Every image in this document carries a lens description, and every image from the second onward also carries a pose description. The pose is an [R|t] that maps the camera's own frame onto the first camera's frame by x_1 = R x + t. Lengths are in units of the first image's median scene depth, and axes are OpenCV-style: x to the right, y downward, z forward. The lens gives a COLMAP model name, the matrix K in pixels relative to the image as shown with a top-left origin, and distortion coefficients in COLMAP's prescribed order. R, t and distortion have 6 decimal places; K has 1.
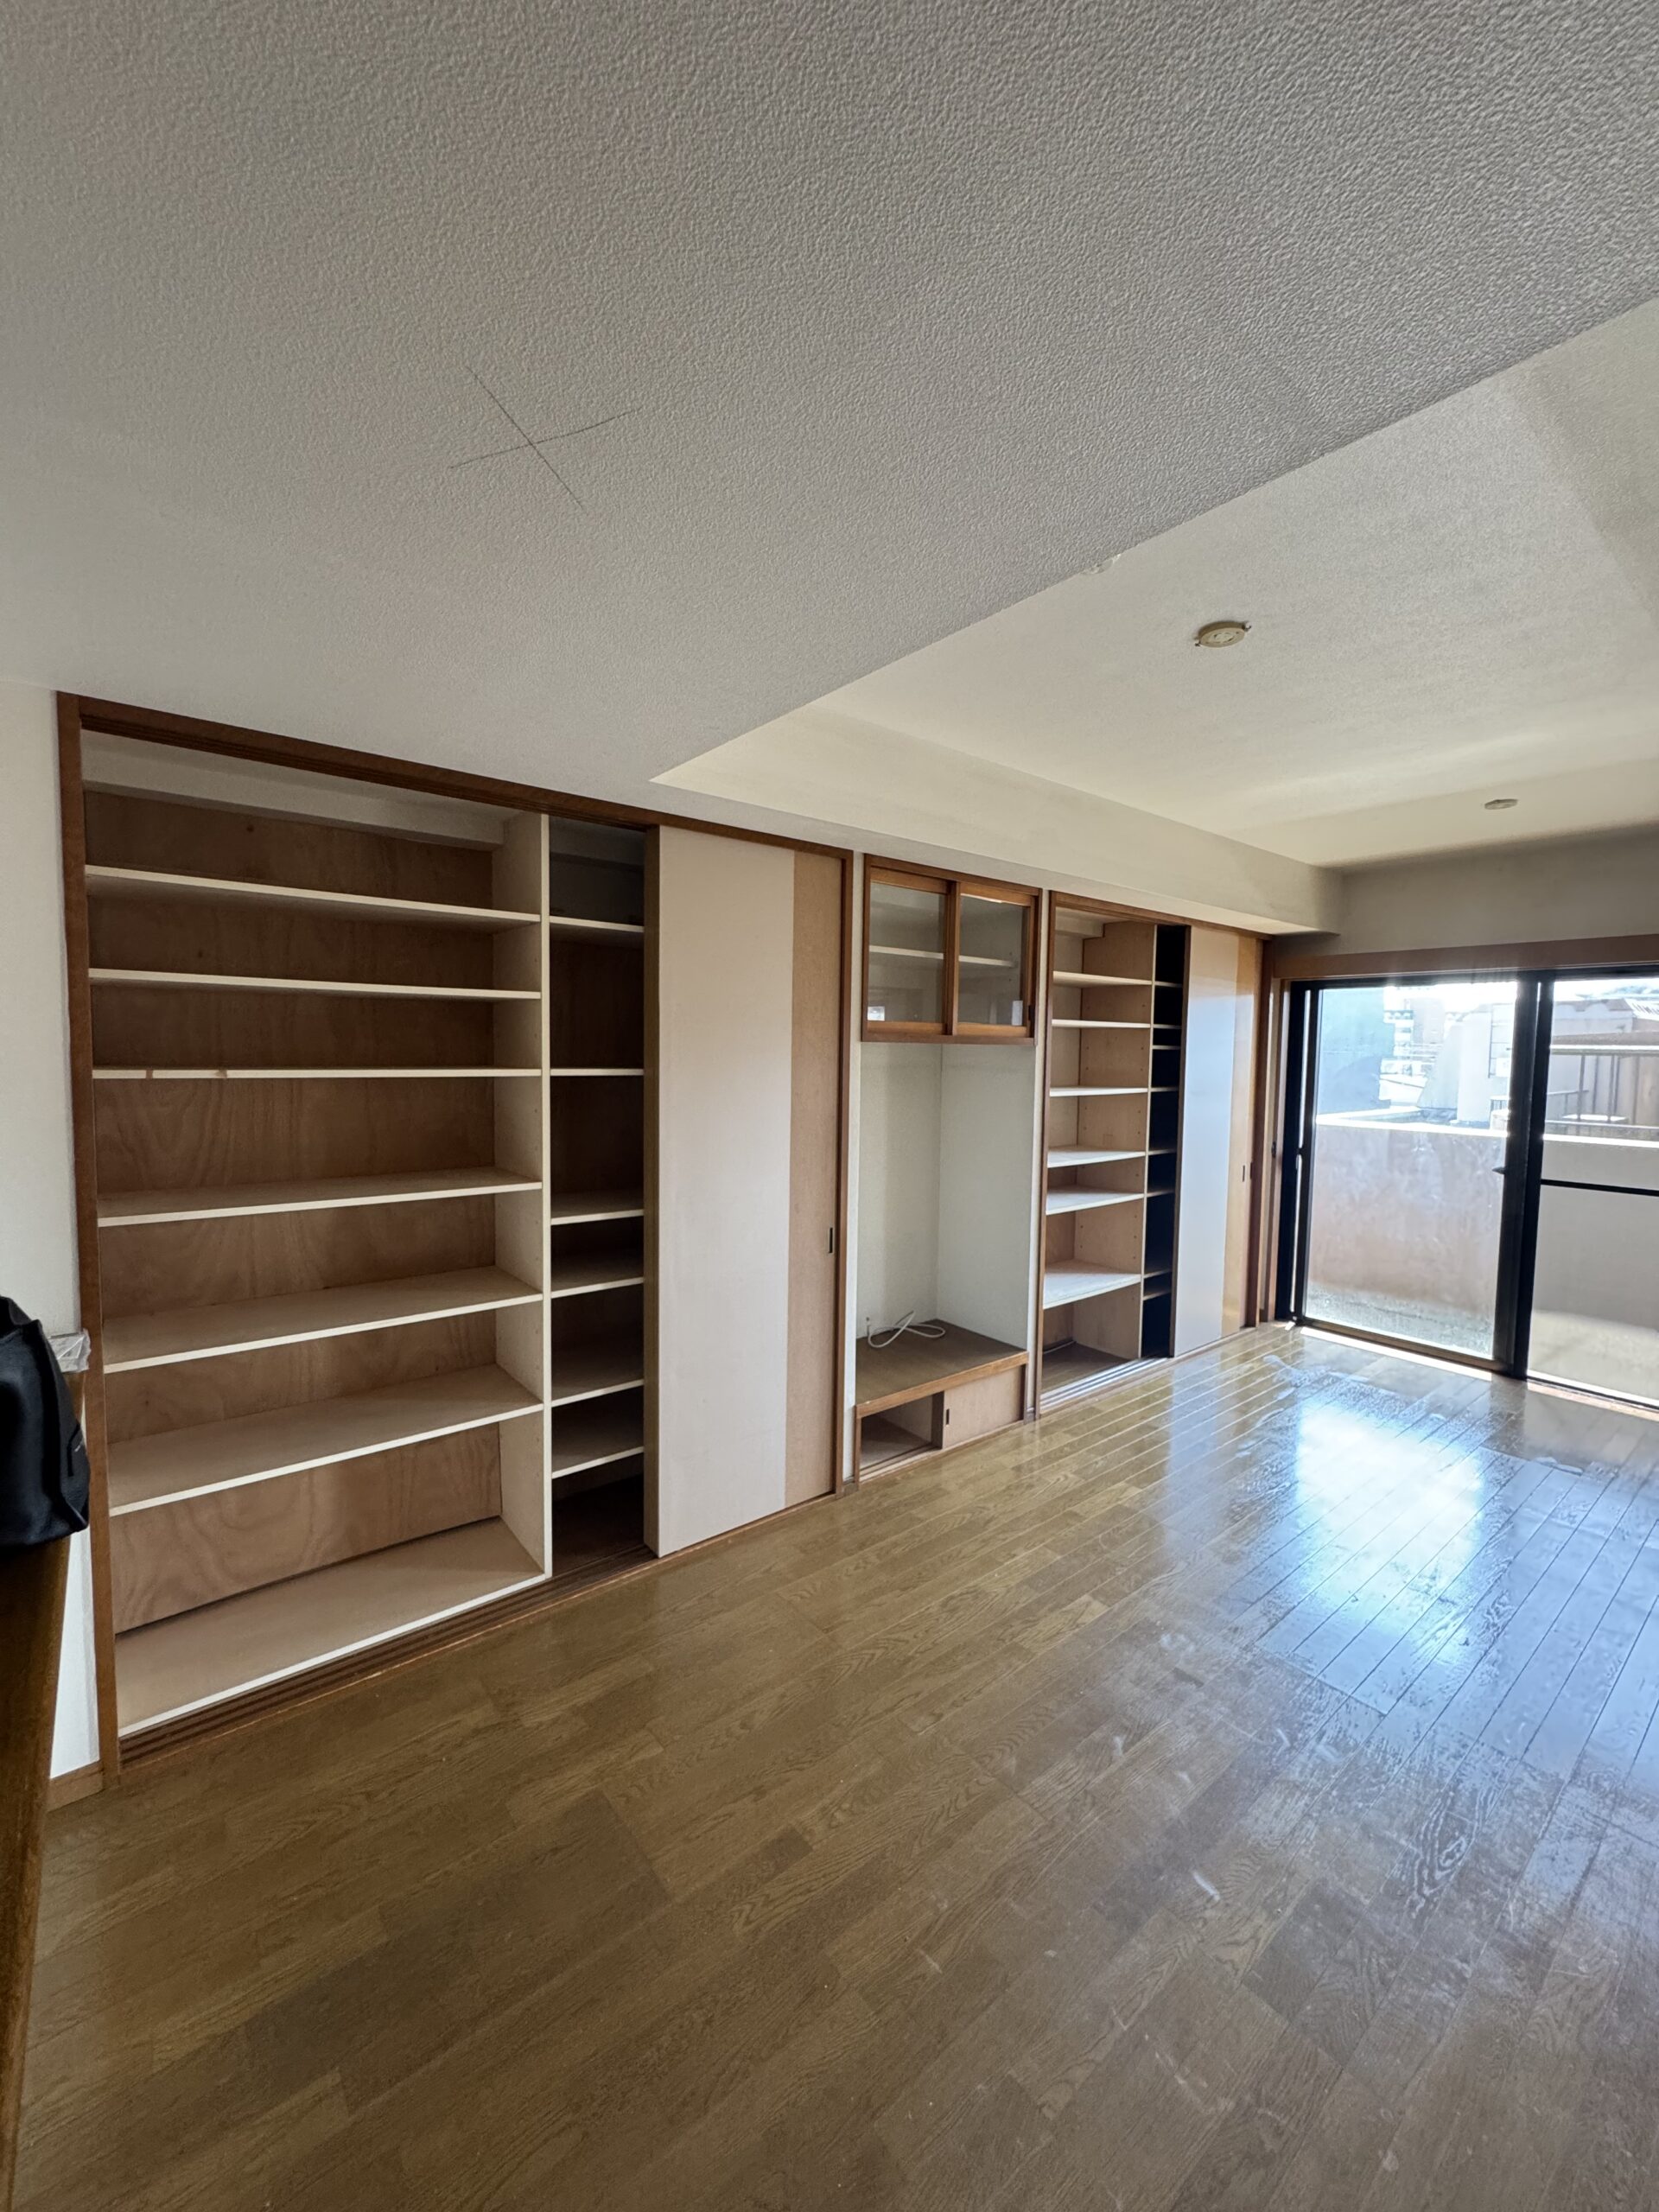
lens RADIAL K [[888.1, 0, 819.6], [0, 888.1, 1107.2], [0, 0, 1]] dist [-0.002193, -0.000134]
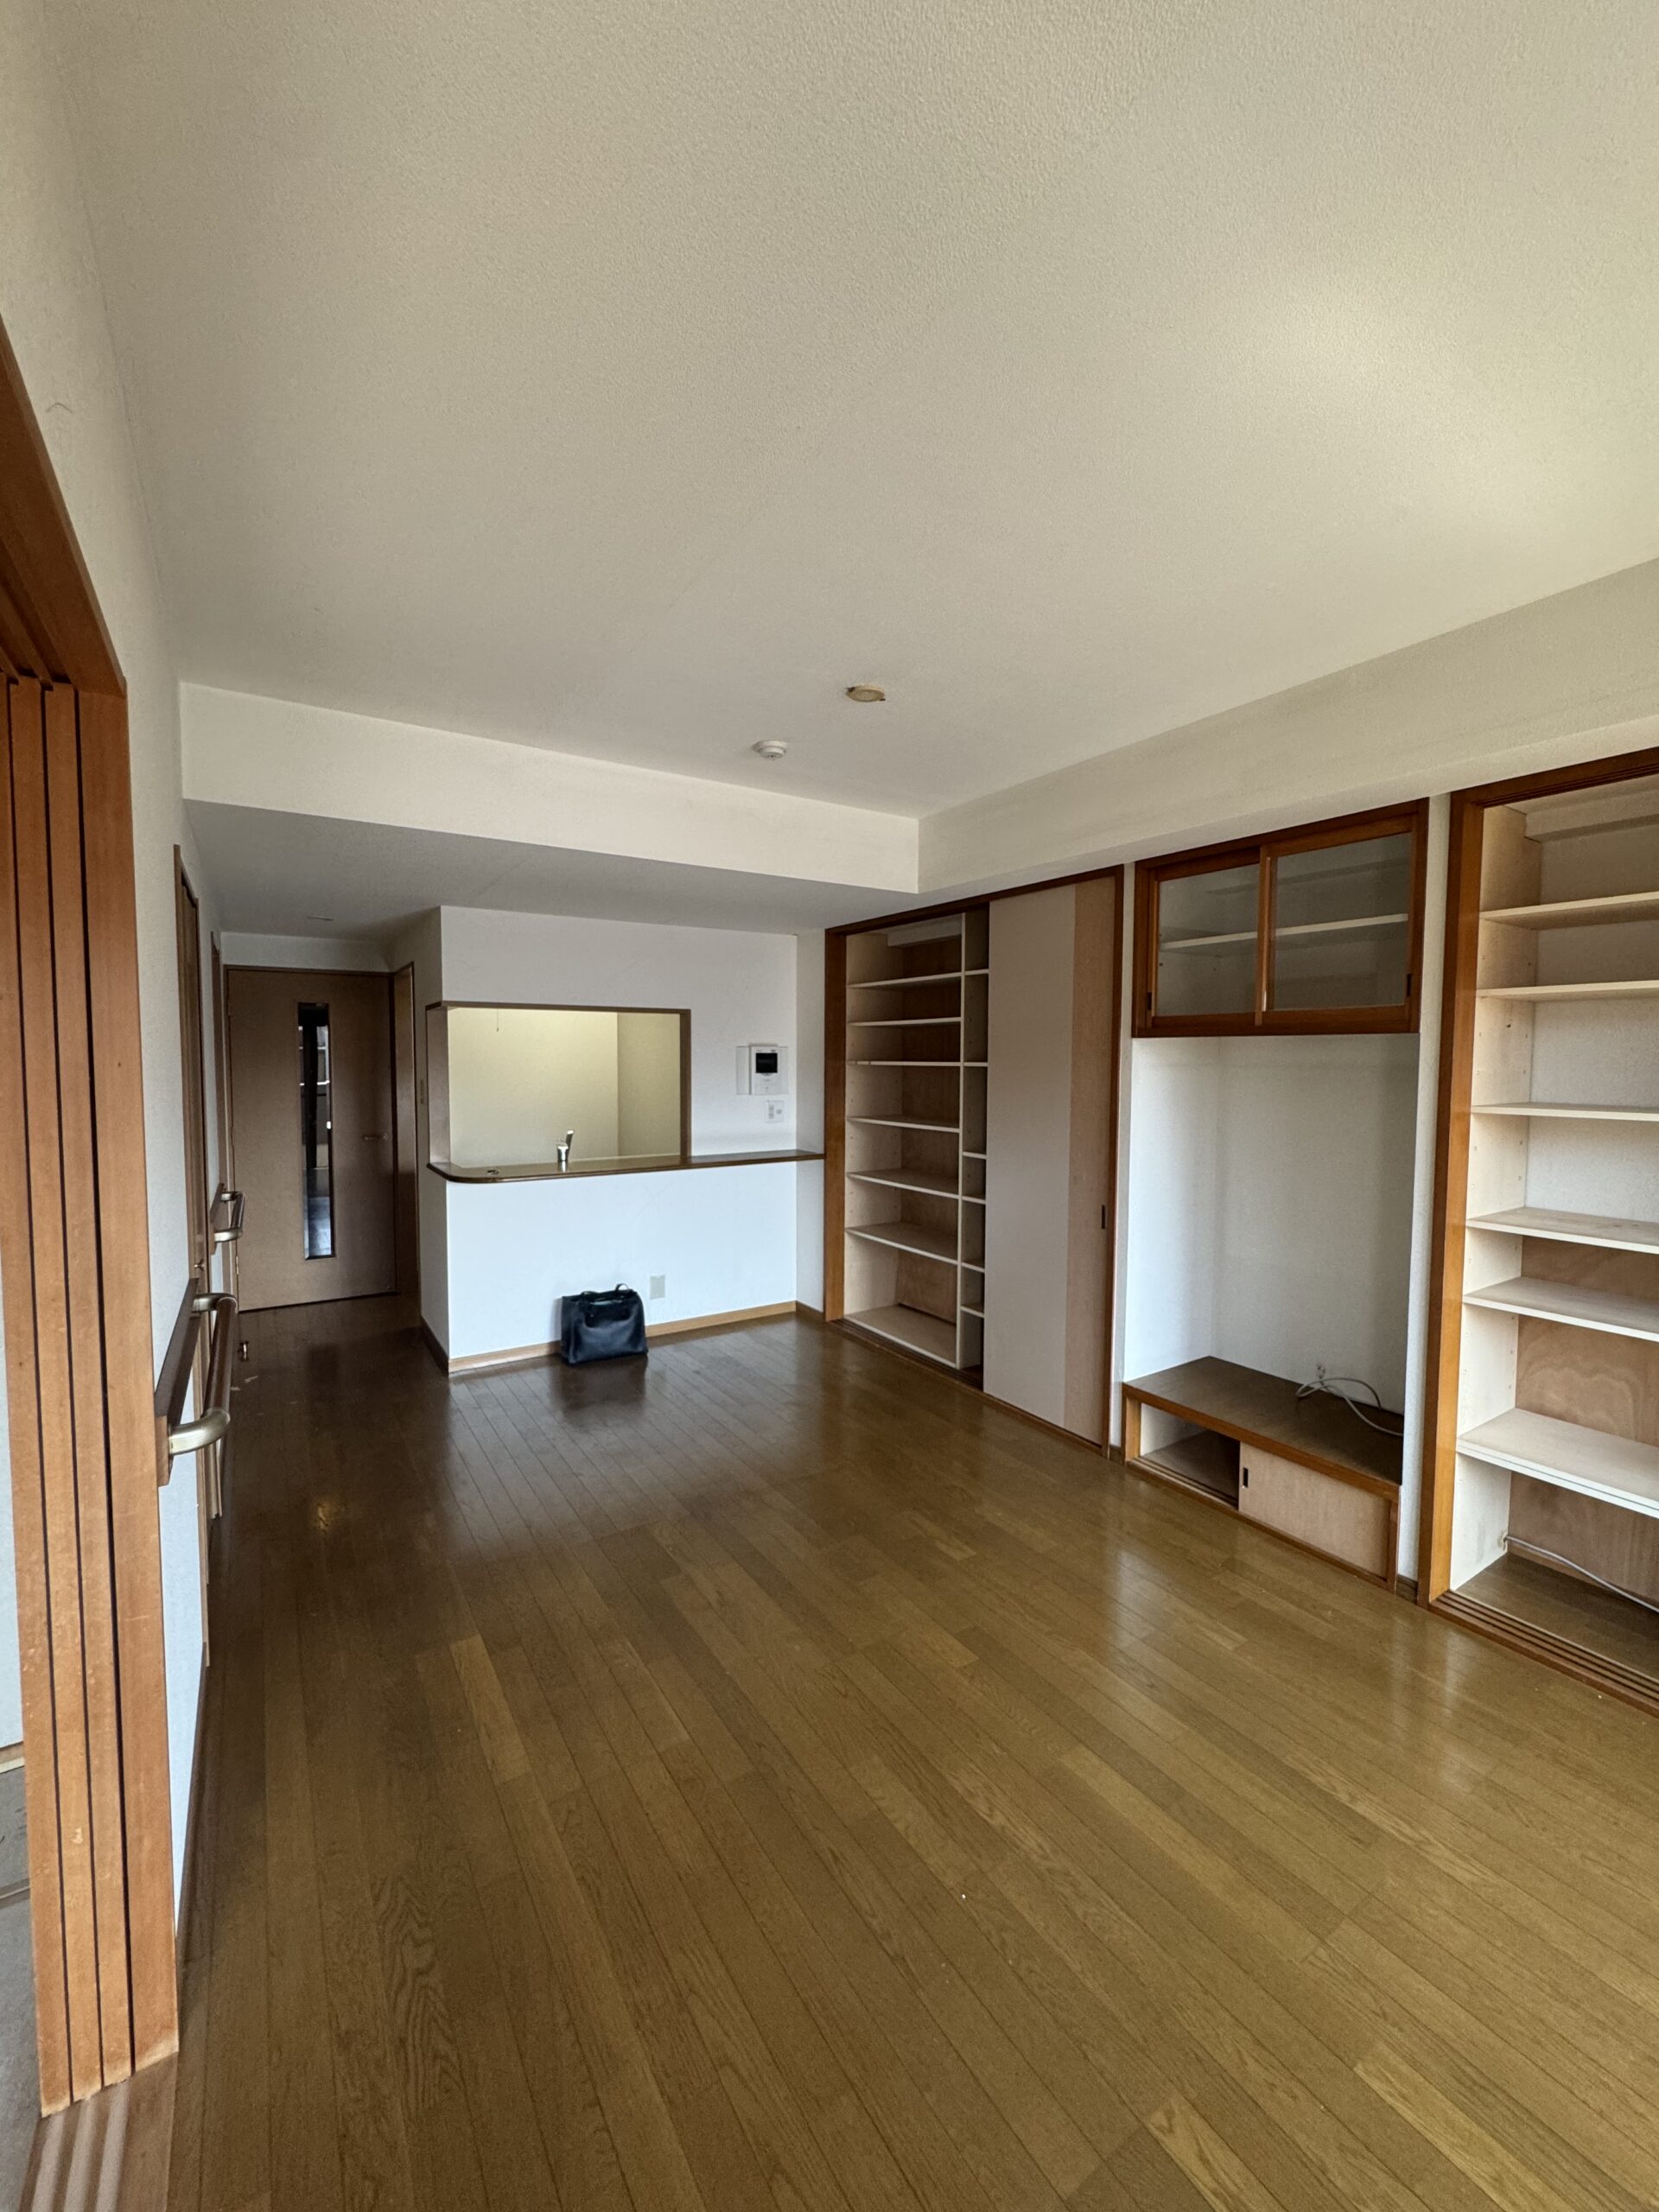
lens RADIAL K [[888.1, 0, 828.4], [0, 888.1, 1104.5], [0, 0, 1]] dist [-0.002193, -0.000134]
pose [[-0.094888, 0.037797, -0.994770, 1.222899], [-0.067584, 0.996729, 0.044318, -0.018368], [0.993191, 0.071435, -0.092023, 0.796866]]
